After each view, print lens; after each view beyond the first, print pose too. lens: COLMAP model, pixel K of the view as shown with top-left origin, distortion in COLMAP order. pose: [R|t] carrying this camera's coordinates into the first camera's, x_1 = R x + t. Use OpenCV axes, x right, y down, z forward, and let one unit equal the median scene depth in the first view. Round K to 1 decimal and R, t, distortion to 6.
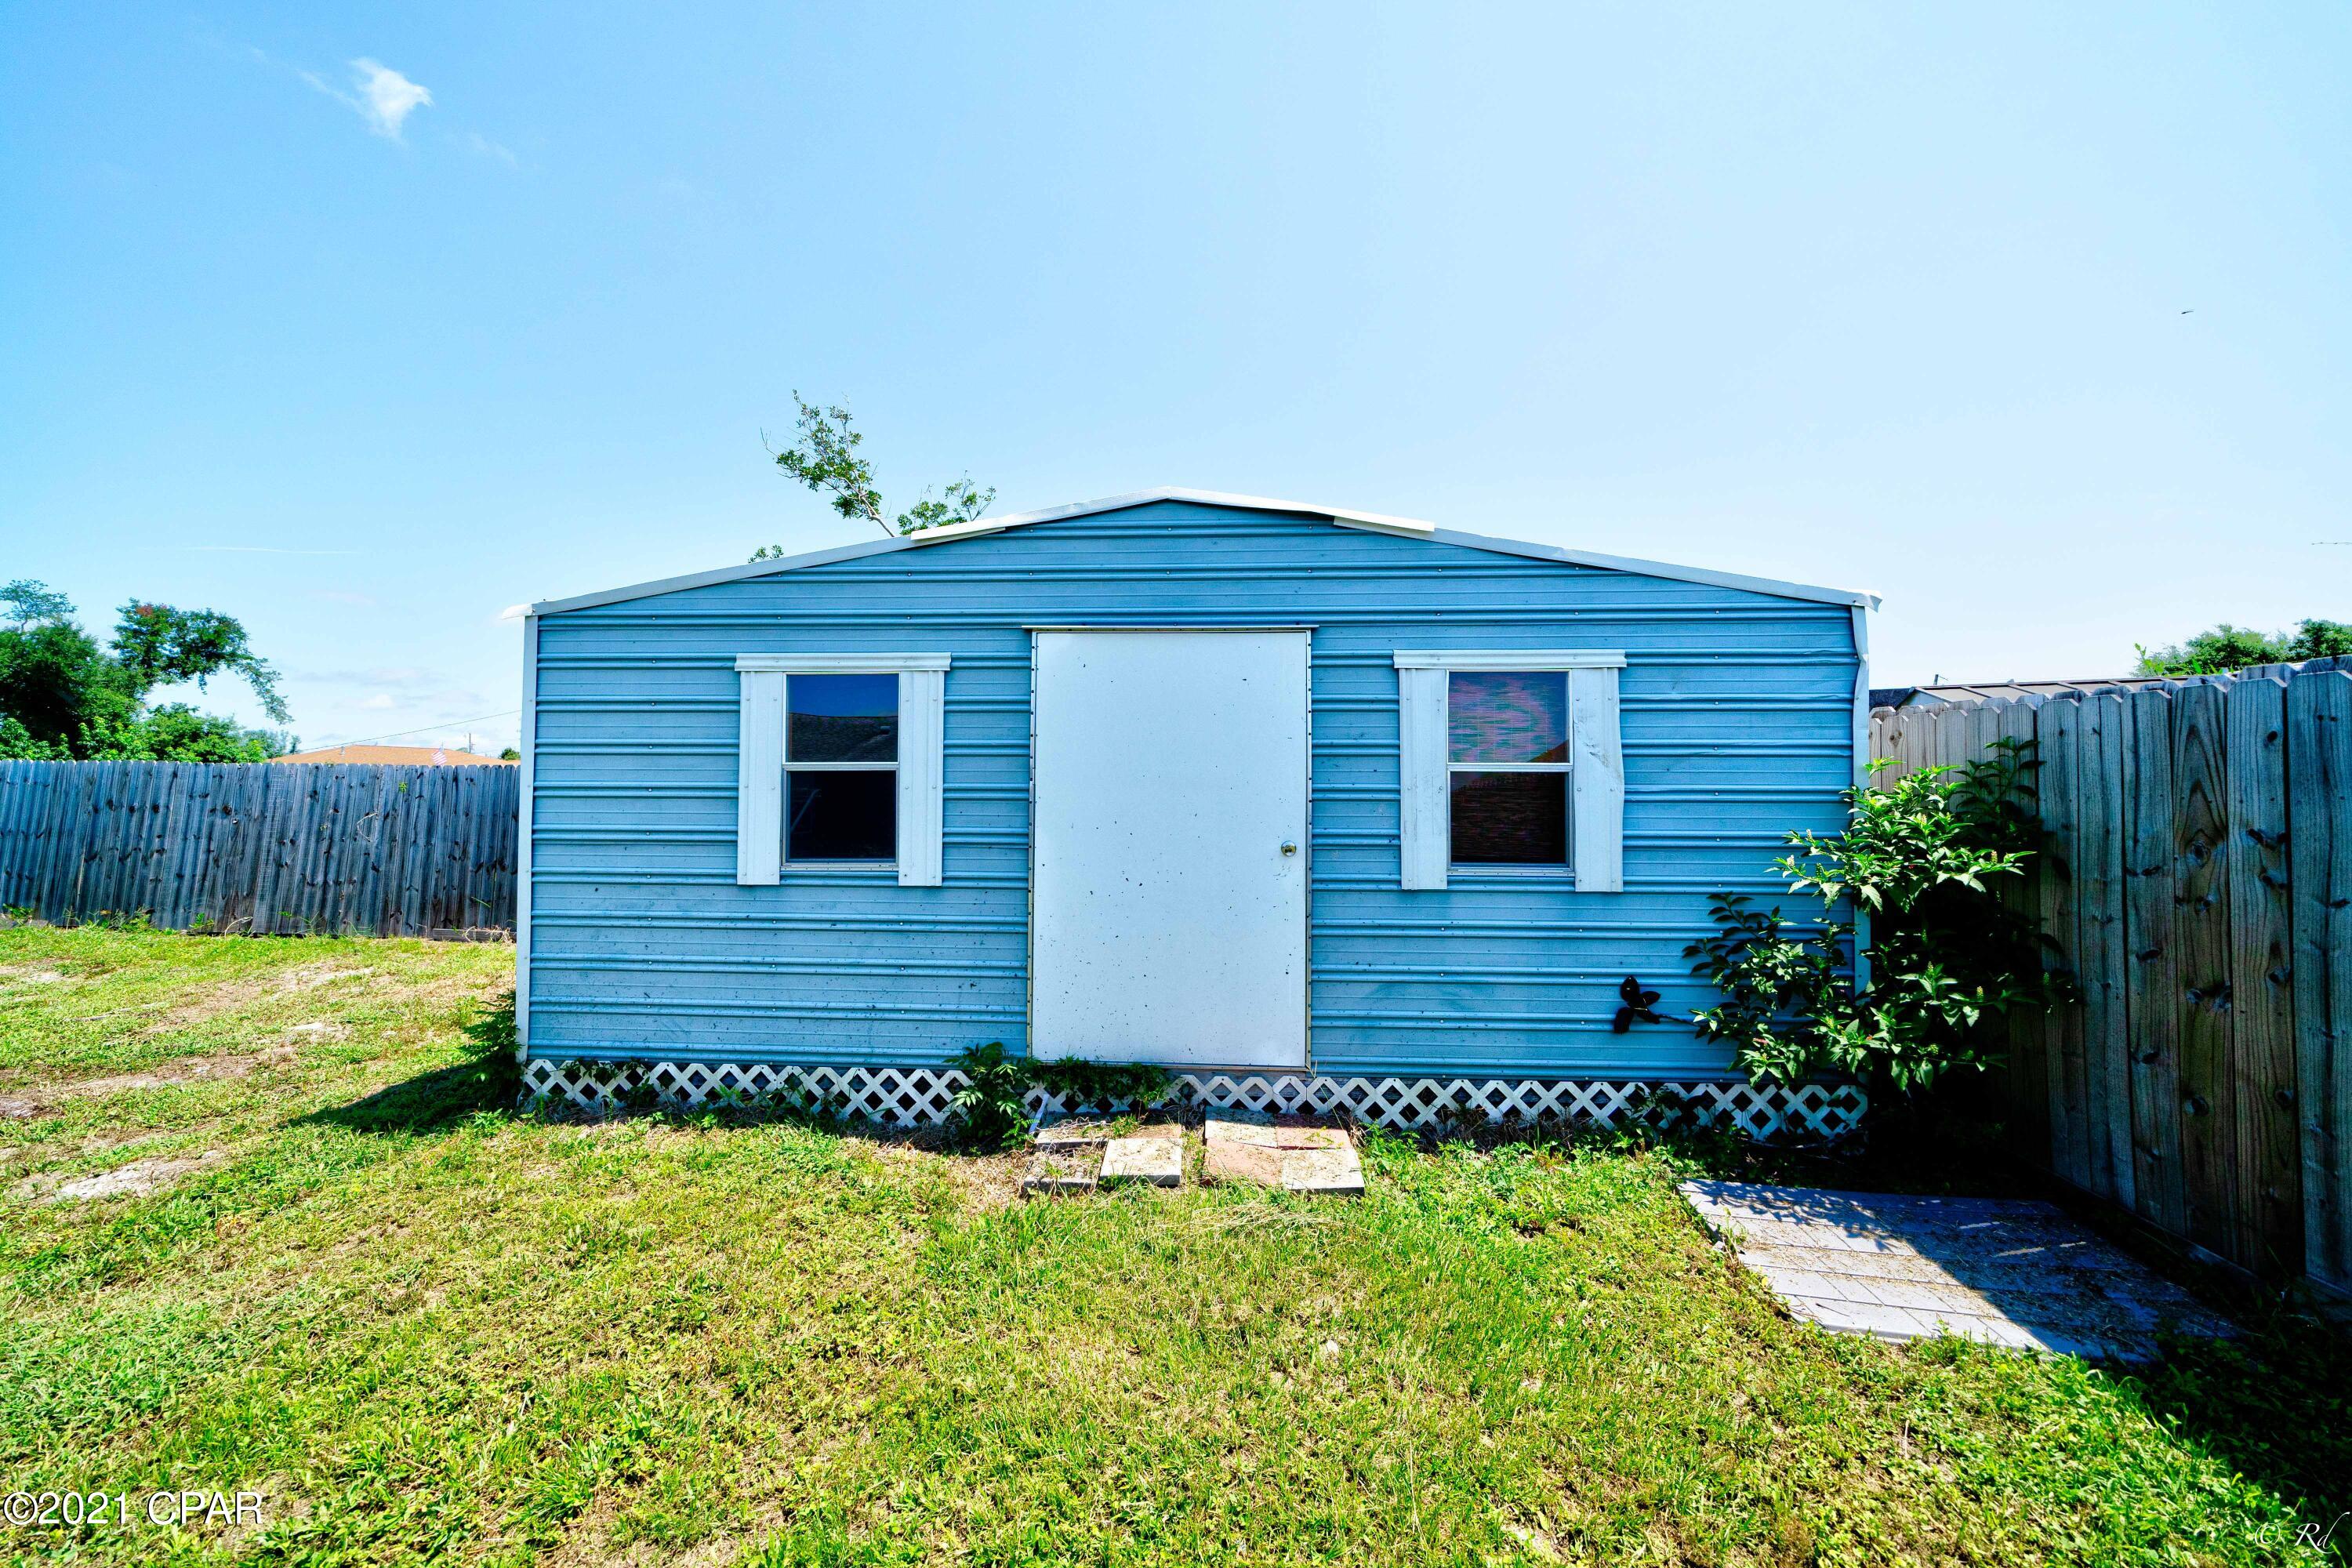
lens RADIAL K [[809.8, 0, 1173.1], [0, 809.8, 774.3], [0, 0, 1]] dist [-0.001892, 0.000037]
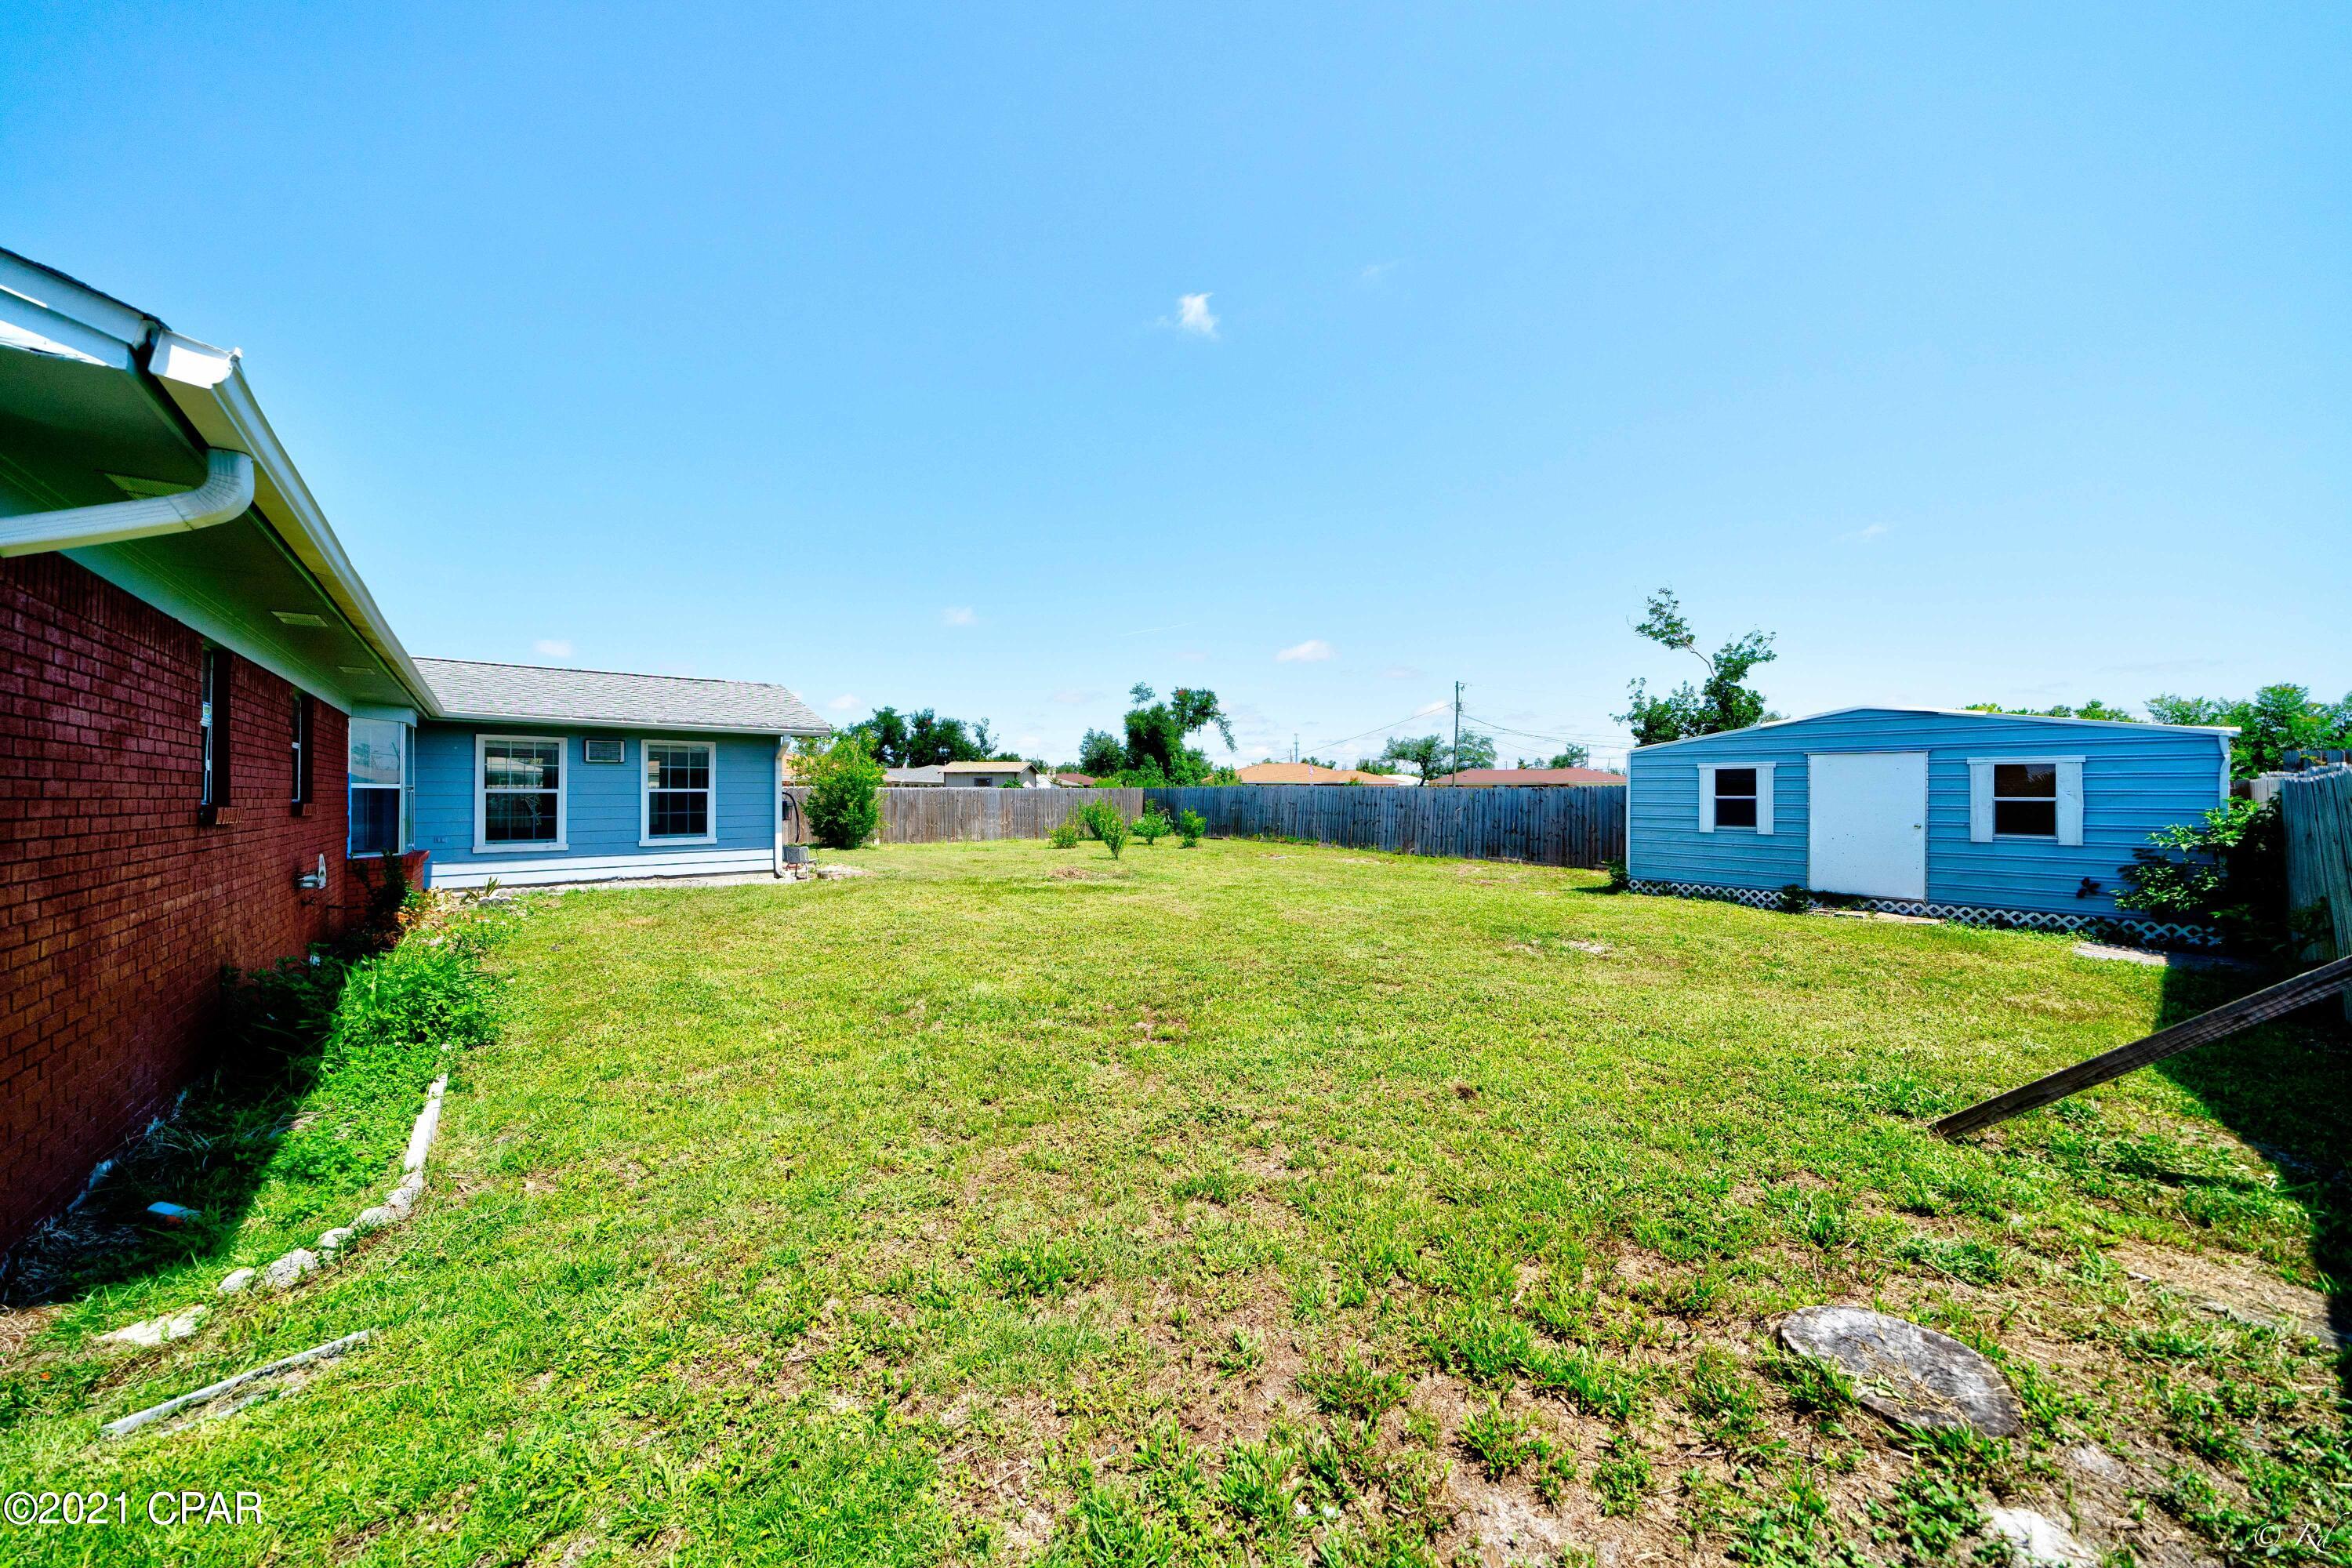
lens RADIAL K [[803.1, 0, 1176.0], [0, 803.1, 784.0], [0, 0, 1]] dist [-0.001187, 0.000239]
pose [[0.680684, -0.005601, -0.732556, 0.440726], [0.015398, 0.999859, 0.006663, -0.123340], [0.732416, -0.015815, 0.680674, -2.933078]]
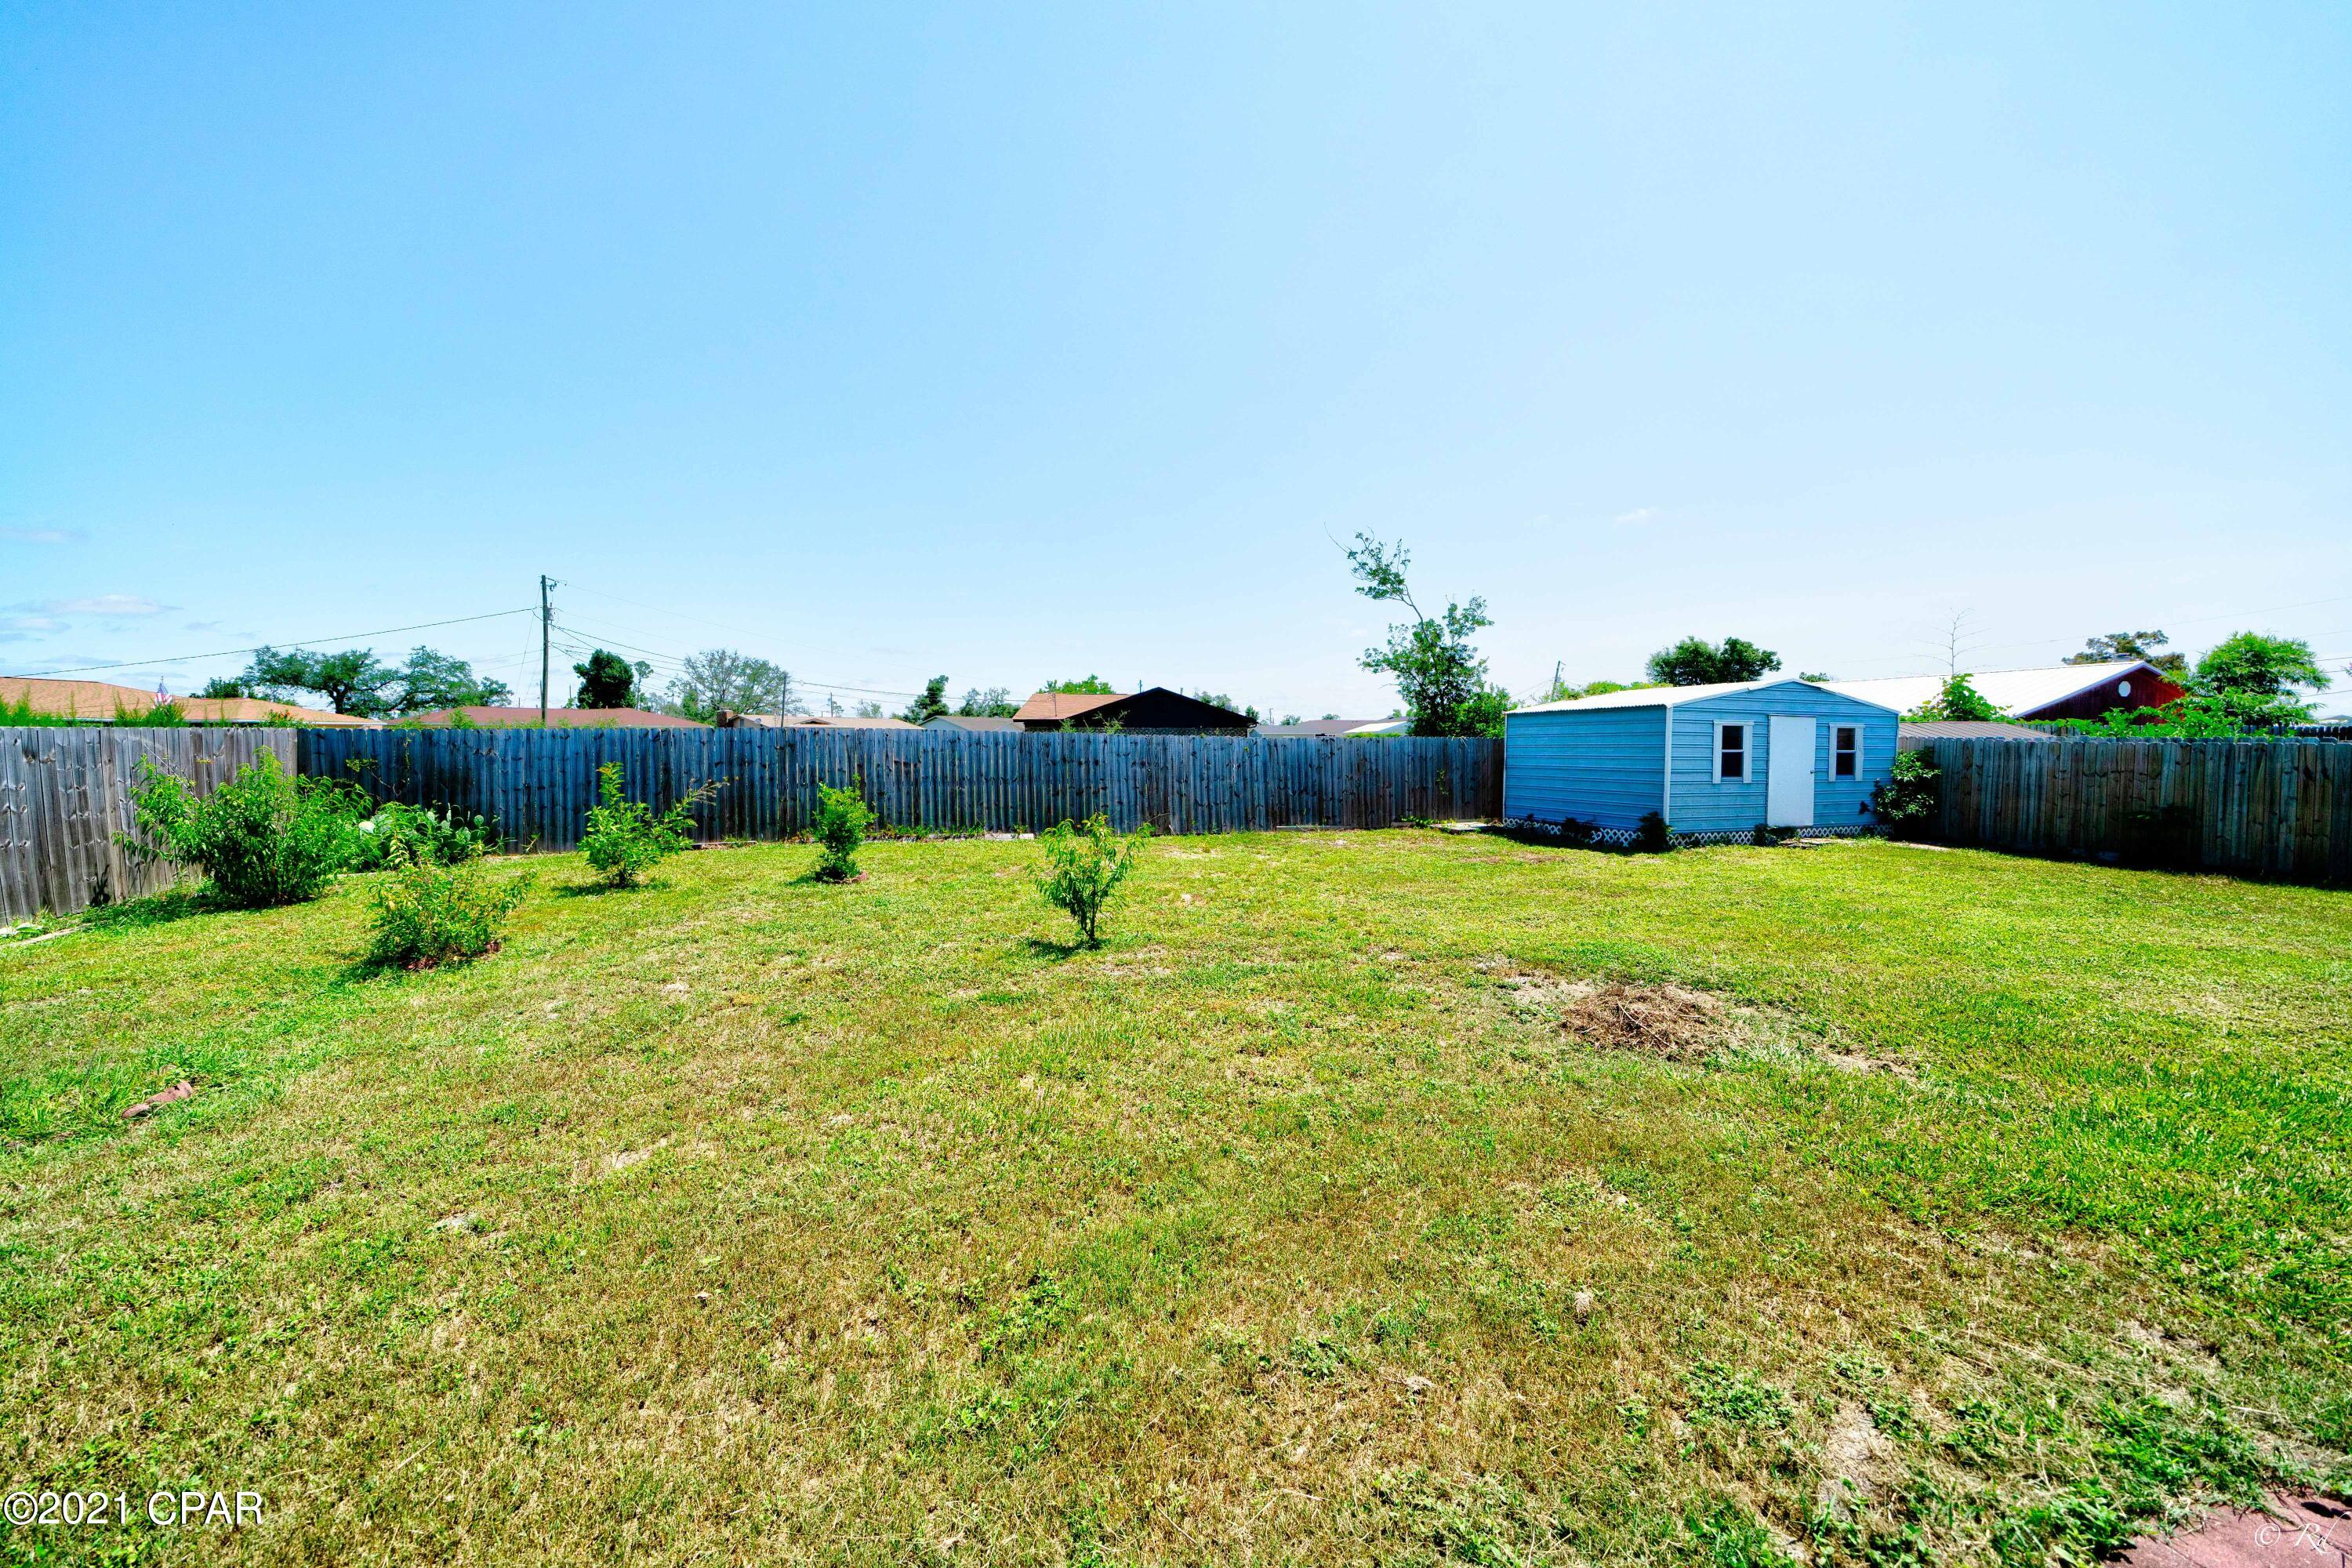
lens RADIAL K [[803.1, 0, 1176.0], [0, 803.1, 784.0], [0, 0, 1]] dist [-0.001187, 0.000239]
pose [[0.916803, -0.017186, 0.398970, -4.238834], [-0.013982, 0.997079, 0.075080, -0.100083], [-0.399095, -0.074412, 0.913885, -1.345716]]
